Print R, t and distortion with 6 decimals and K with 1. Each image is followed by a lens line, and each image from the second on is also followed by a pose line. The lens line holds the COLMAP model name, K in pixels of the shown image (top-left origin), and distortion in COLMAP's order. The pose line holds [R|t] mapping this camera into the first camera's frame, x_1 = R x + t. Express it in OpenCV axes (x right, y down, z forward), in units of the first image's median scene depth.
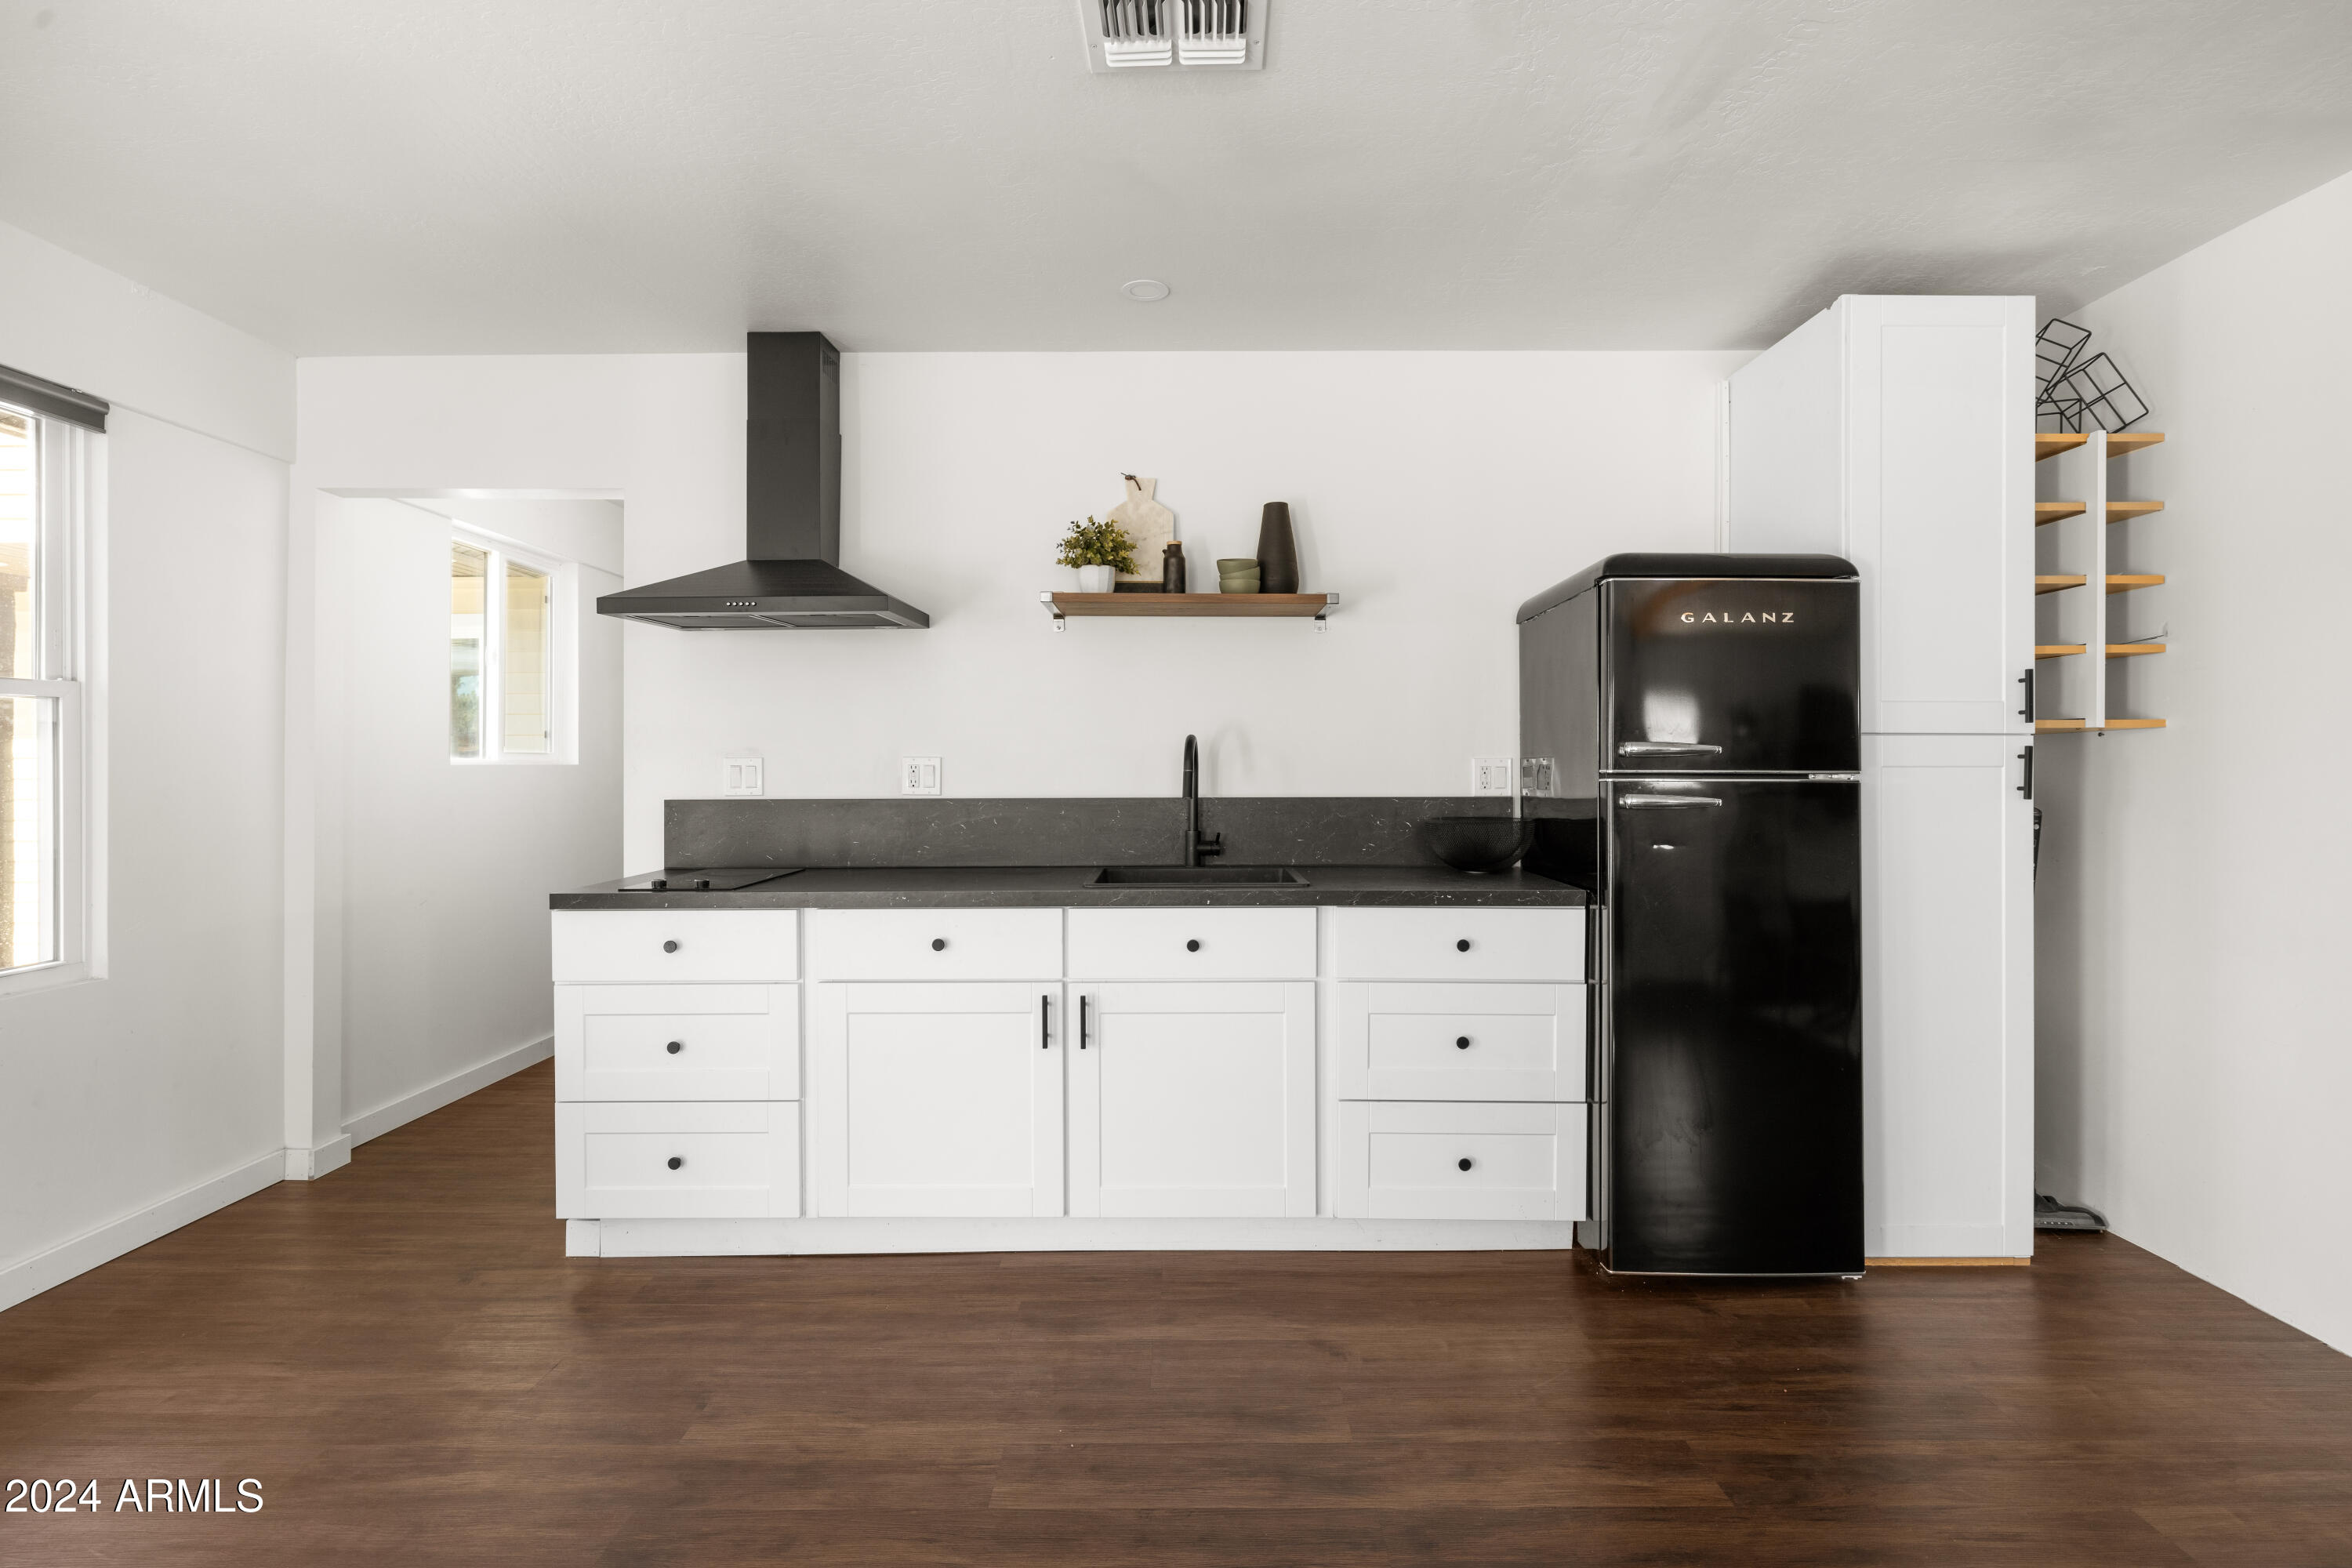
lens RADIAL K [[1127.1, 0, 1172.2], [0, 1127.1, 781.2], [0, 0, 1]] dist [-0.008534, 0.000406]
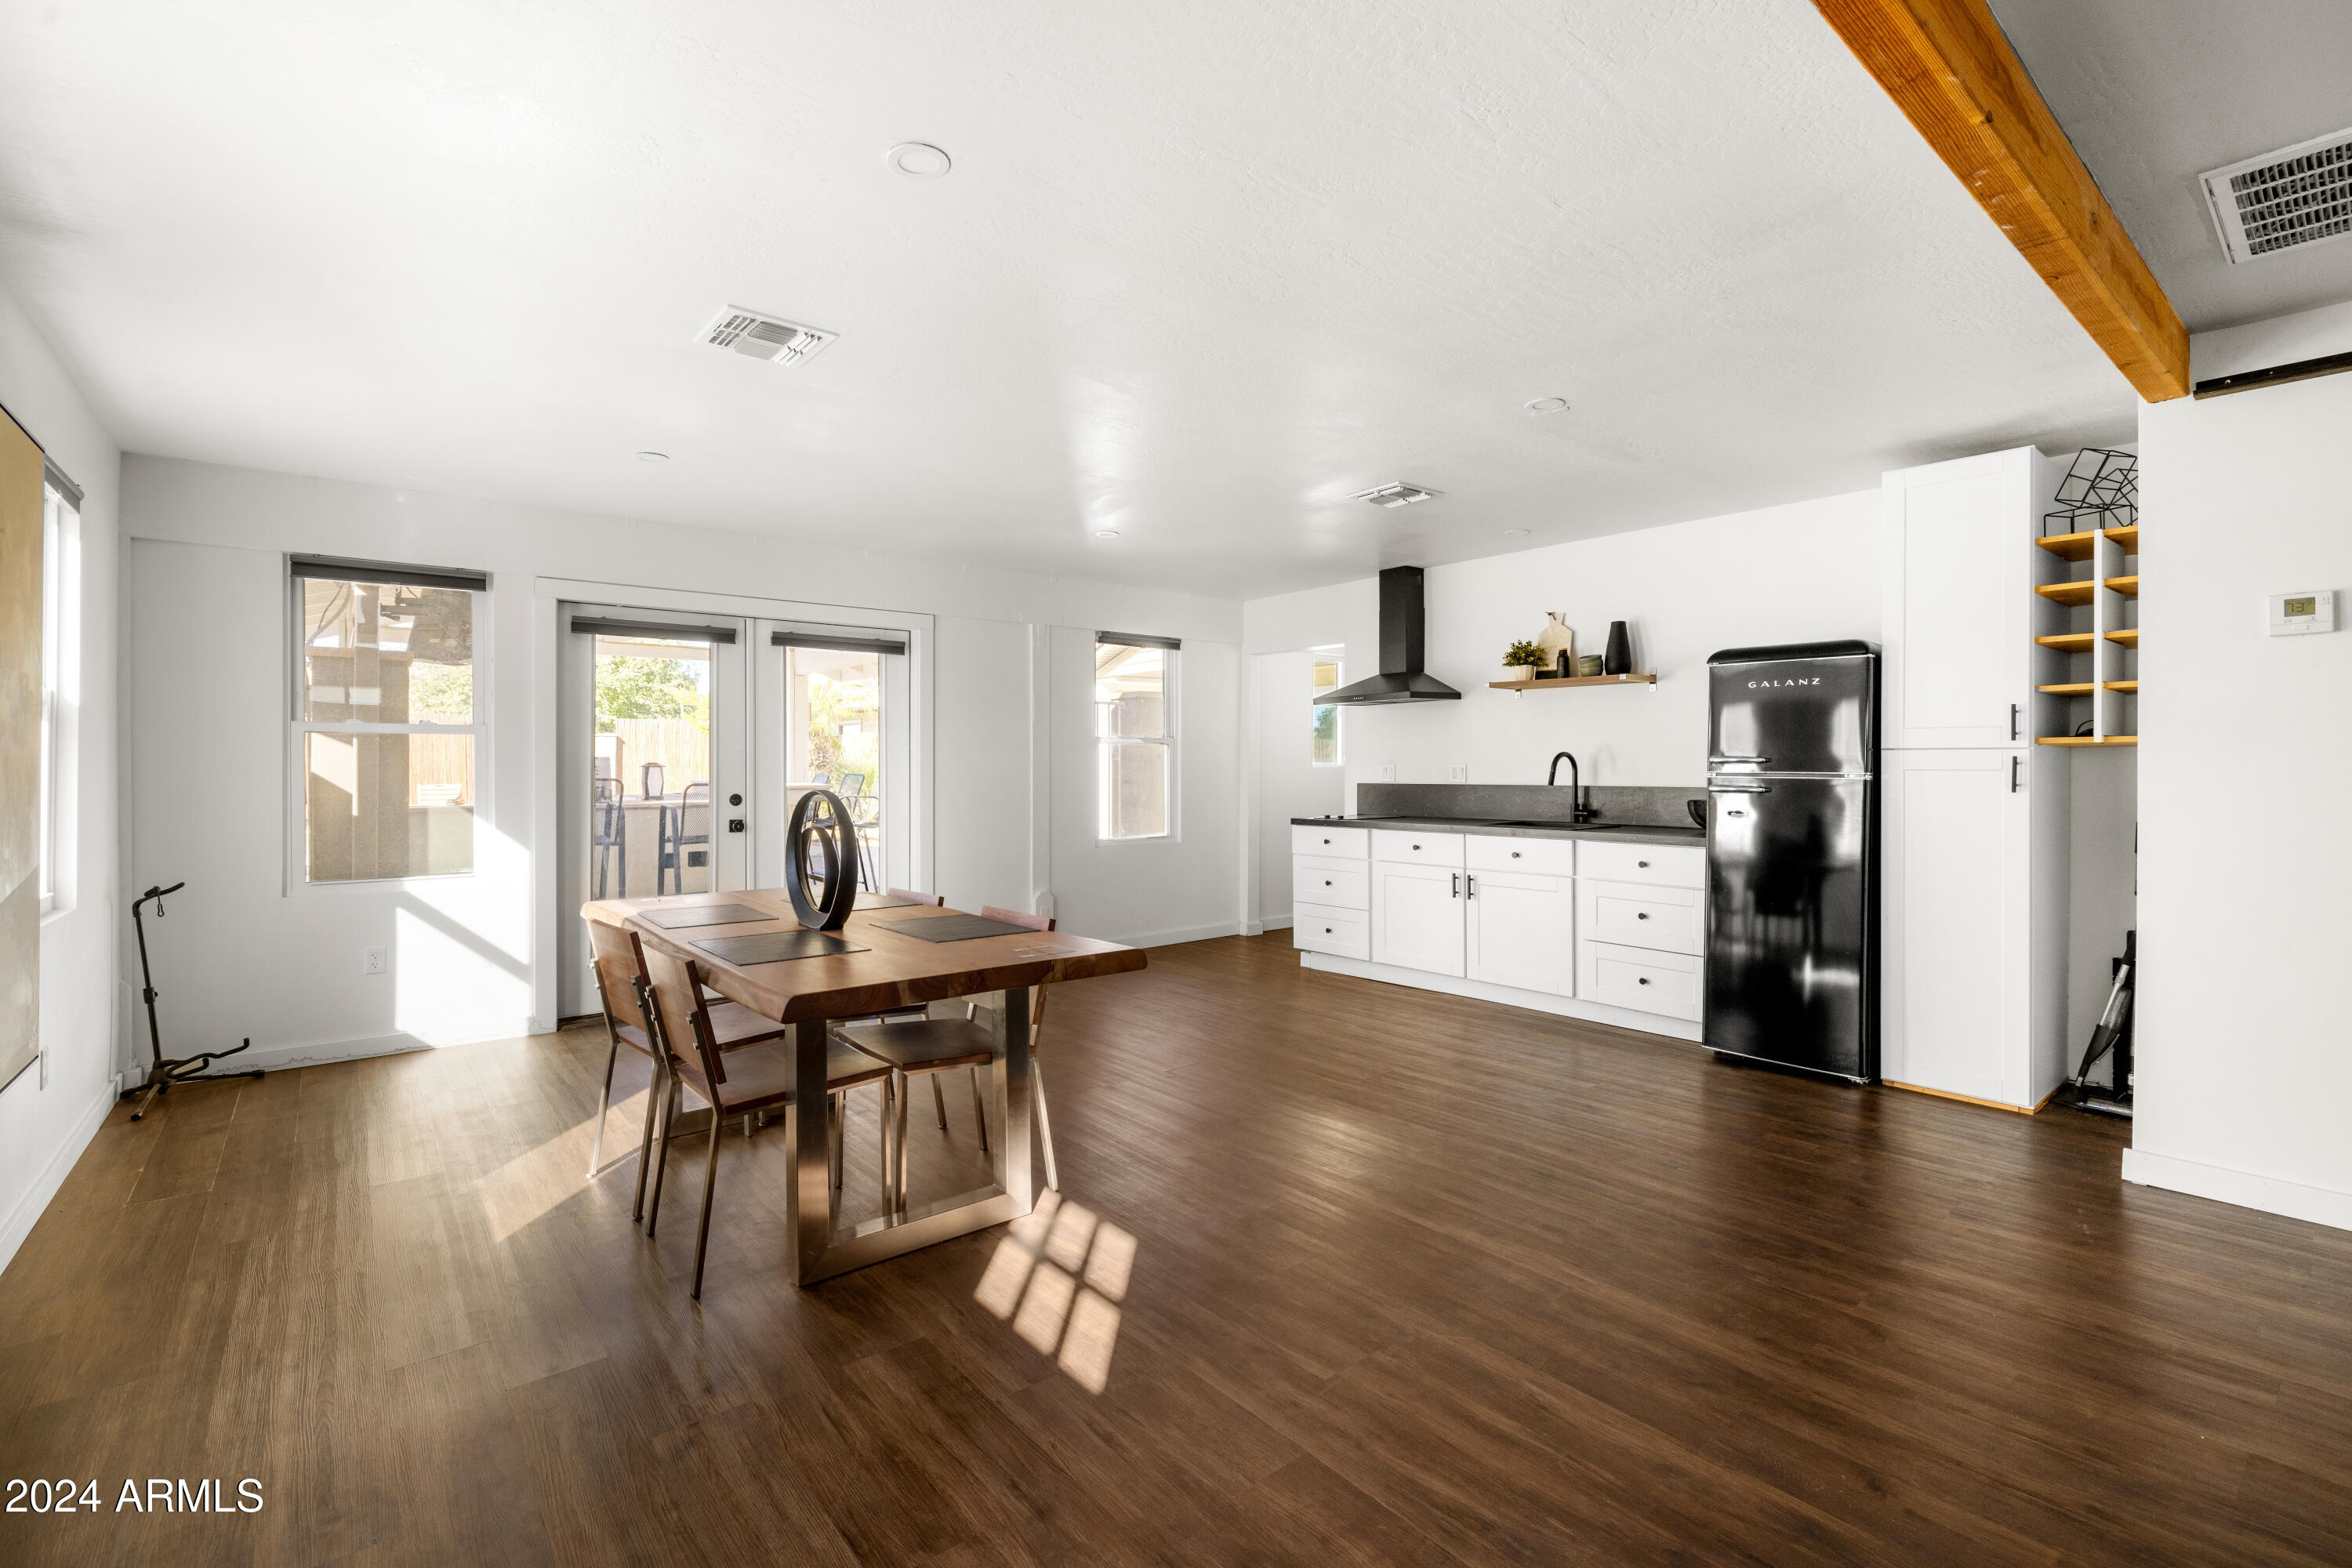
lens RADIAL K [[1038.6, 0, 1178.2], [0, 1038.6, 774.1], [0, 0, 1]] dist [-0.000184, 0.000009]
pose [[0.641896, 0.005170, -0.766774, 0.920284], [-0.007584, 0.999971, 0.000394, 0.000216], [0.766754, 0.005562, 0.641917, -0.598184]]
